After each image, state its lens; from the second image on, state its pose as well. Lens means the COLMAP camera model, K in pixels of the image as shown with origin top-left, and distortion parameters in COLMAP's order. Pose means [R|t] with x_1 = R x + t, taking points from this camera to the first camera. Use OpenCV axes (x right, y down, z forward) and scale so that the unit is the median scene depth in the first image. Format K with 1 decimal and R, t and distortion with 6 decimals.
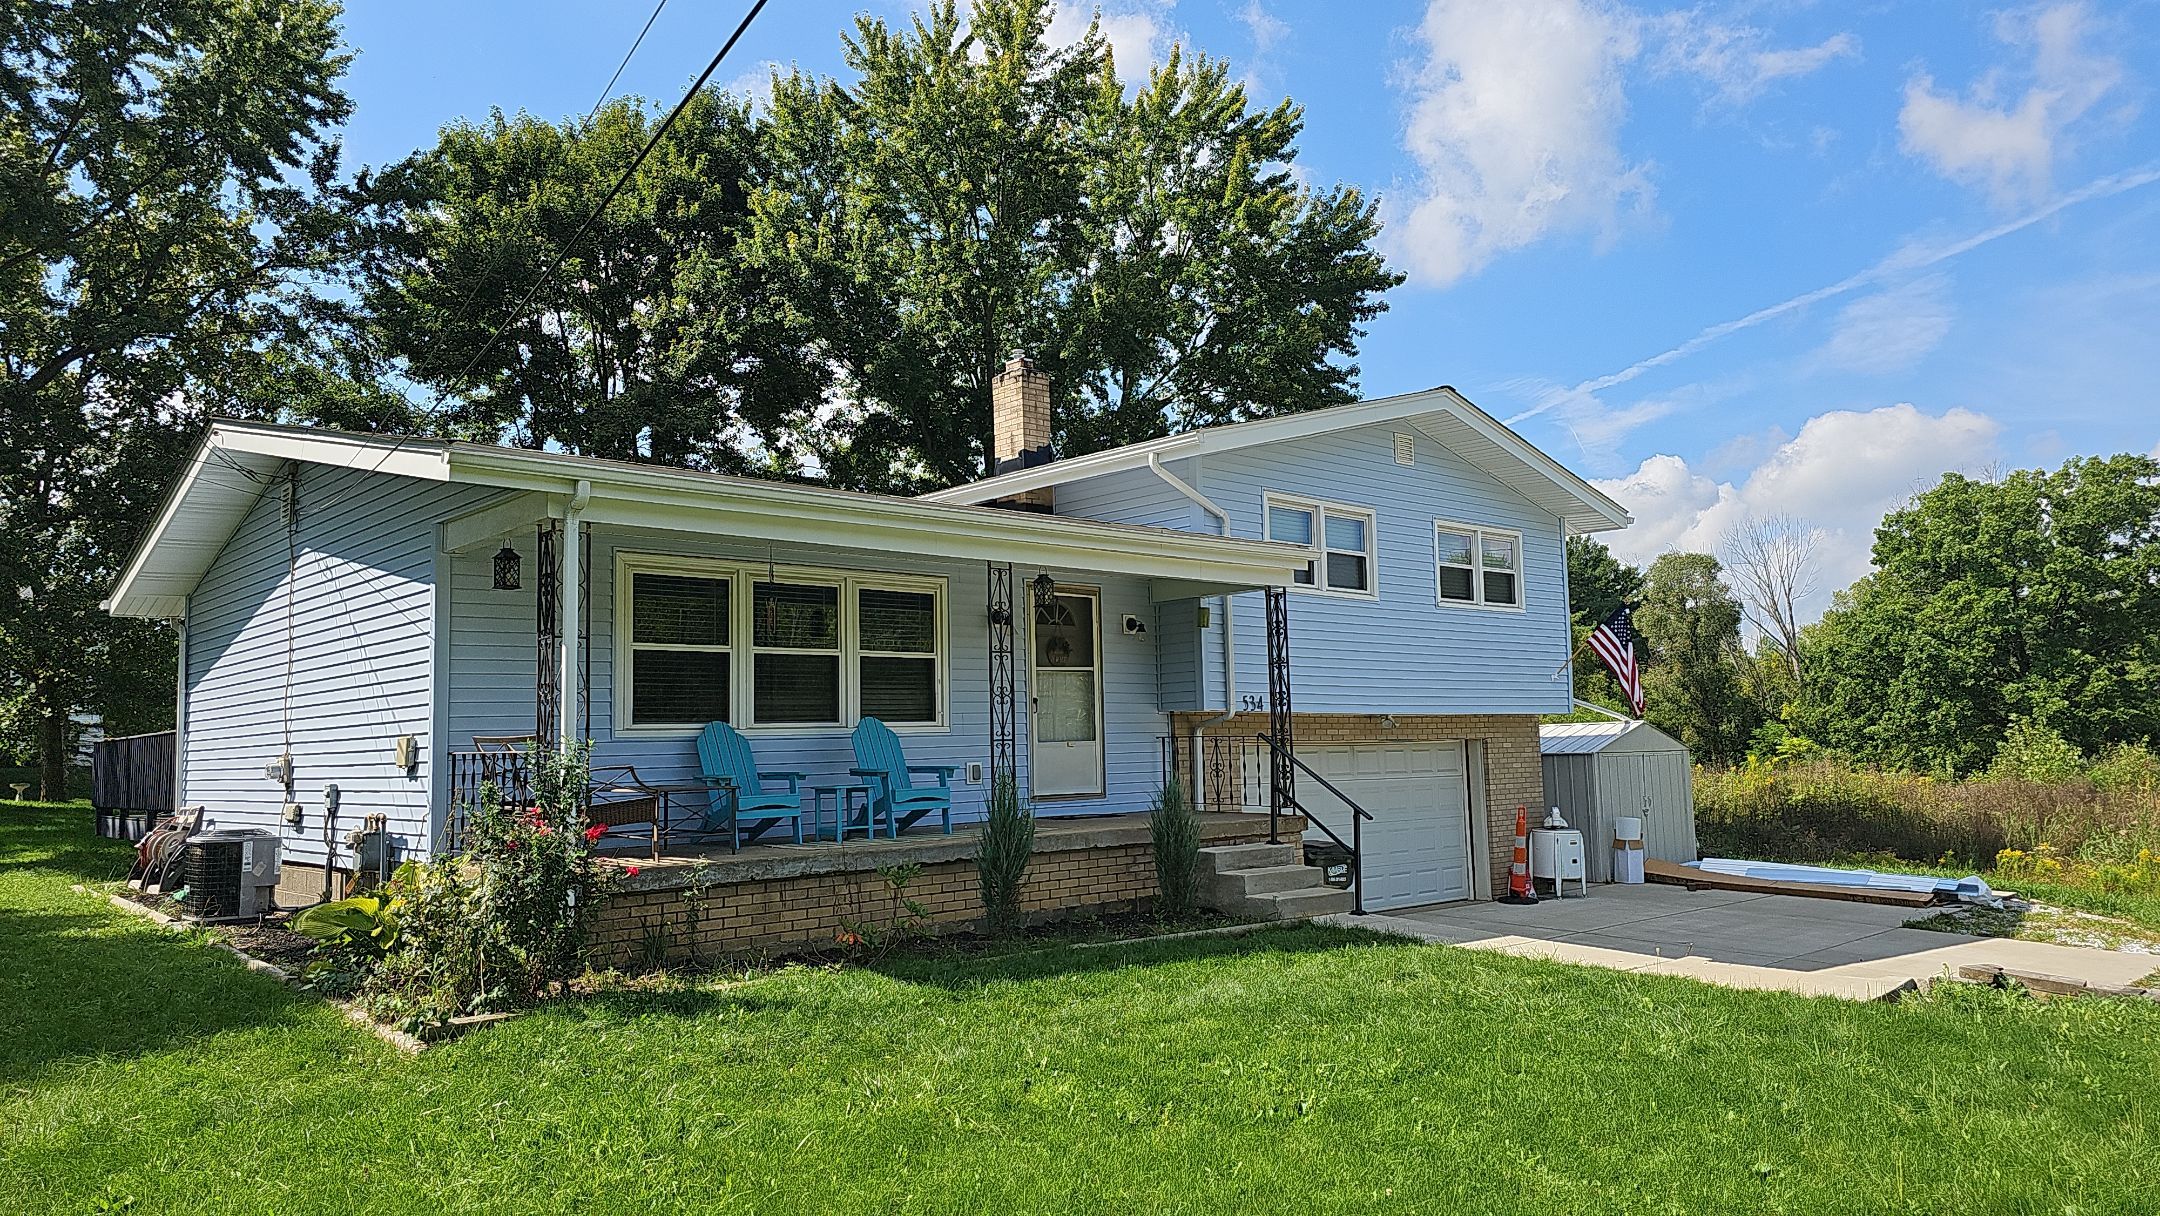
lens RADIAL K [[1428.2, 0, 1060.4], [0, 1428.2, 594.7], [0, 0, 1]] dist [0.055794, -0.054540]
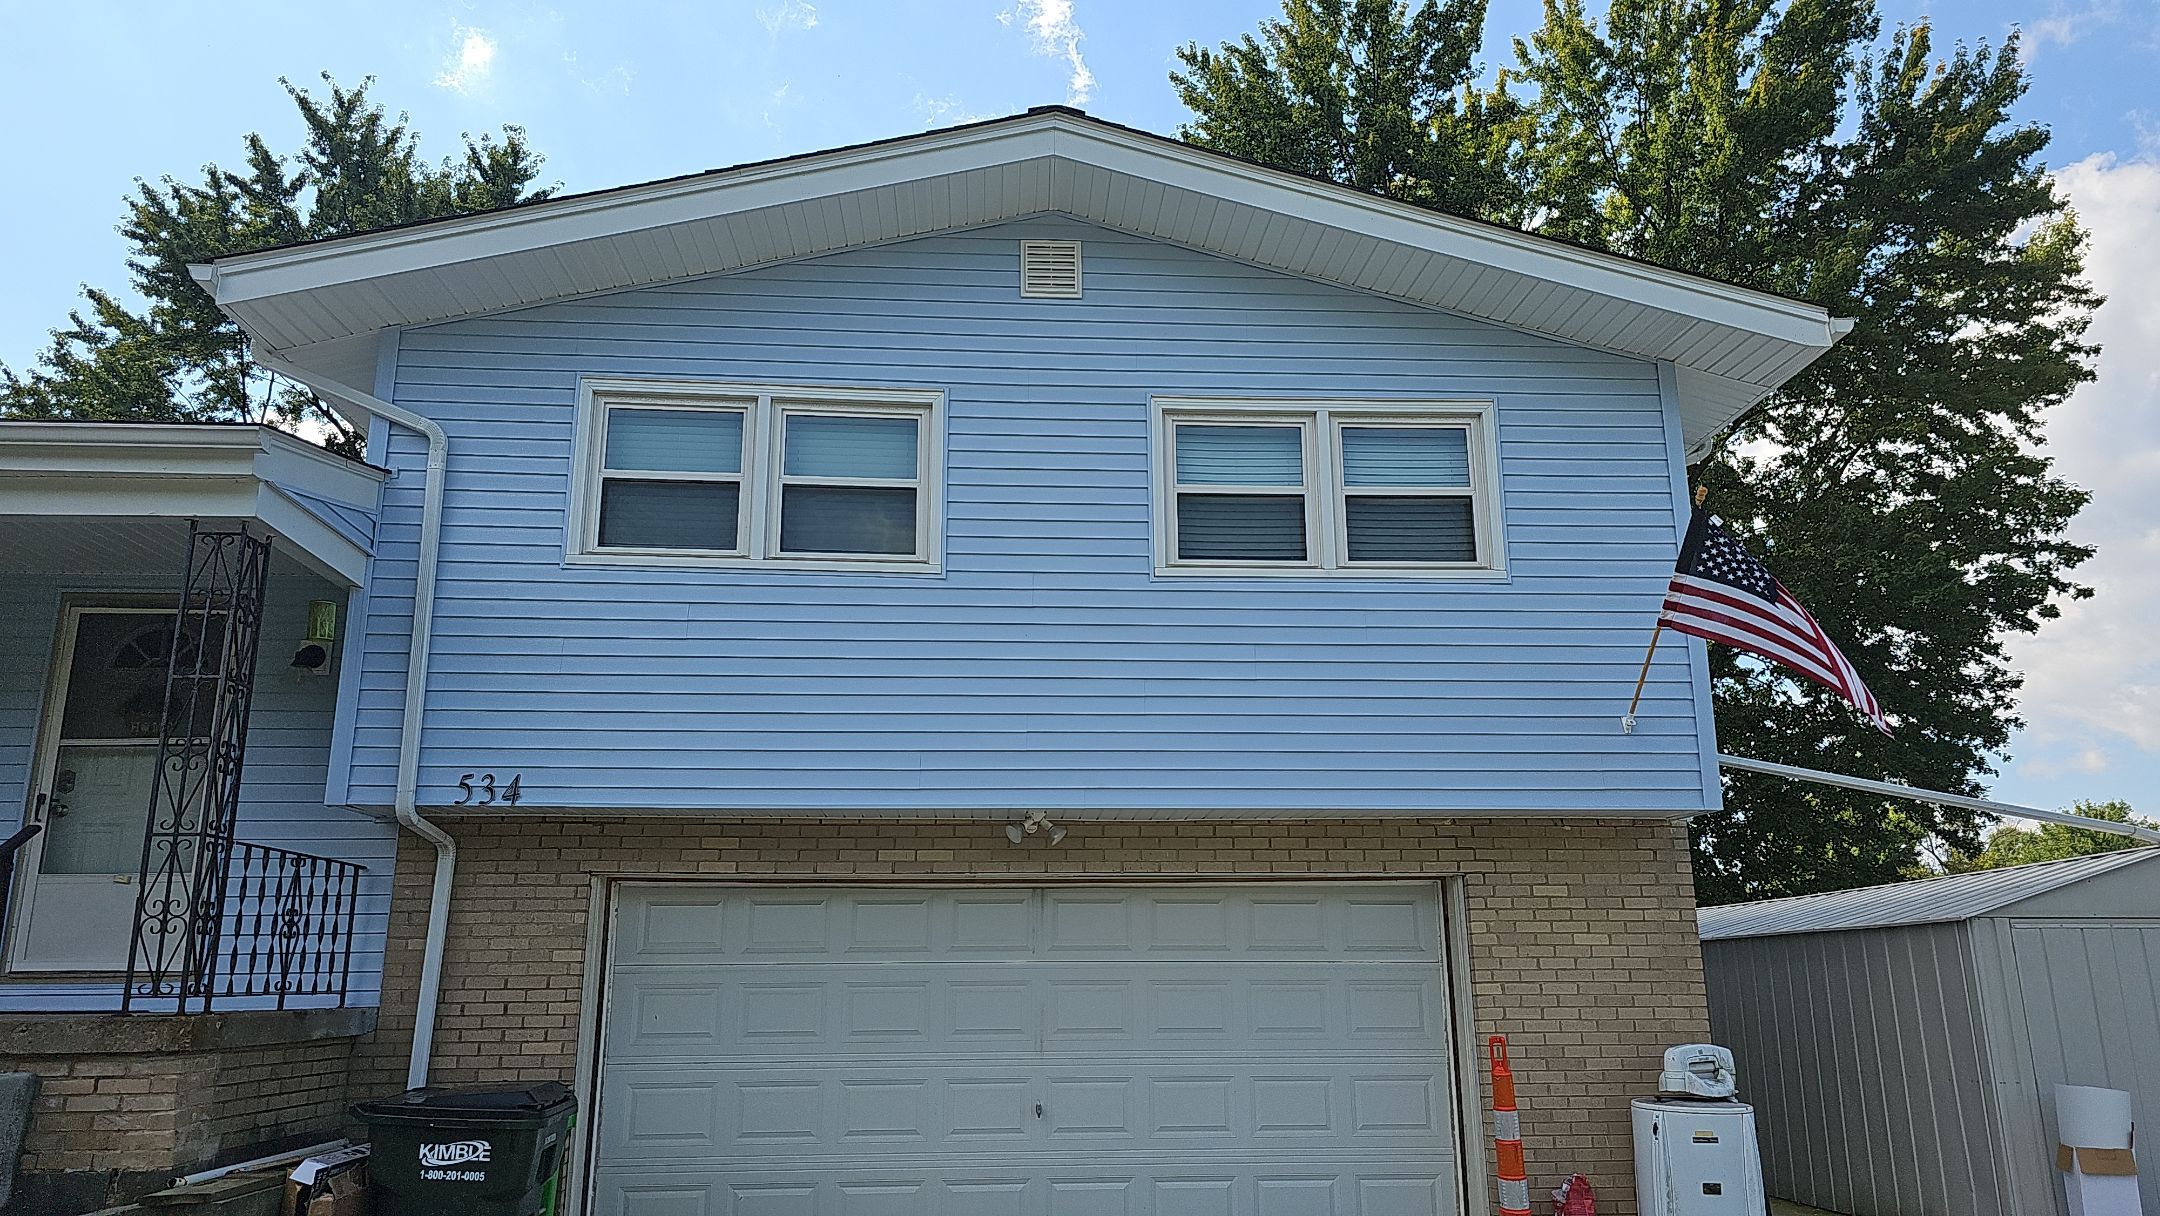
lens RADIAL K [[1428.2, 0, 1071.8], [0, 1428.2, 620.0], [0, 0, 1]] dist [0.055794, -0.054540]
pose [[0.789850, -0.137785, -0.597622, 0.579203], [0.056855, 0.986691, -0.152344, 0.101670], [0.610659, 0.086351, 0.787172, 0.703319]]
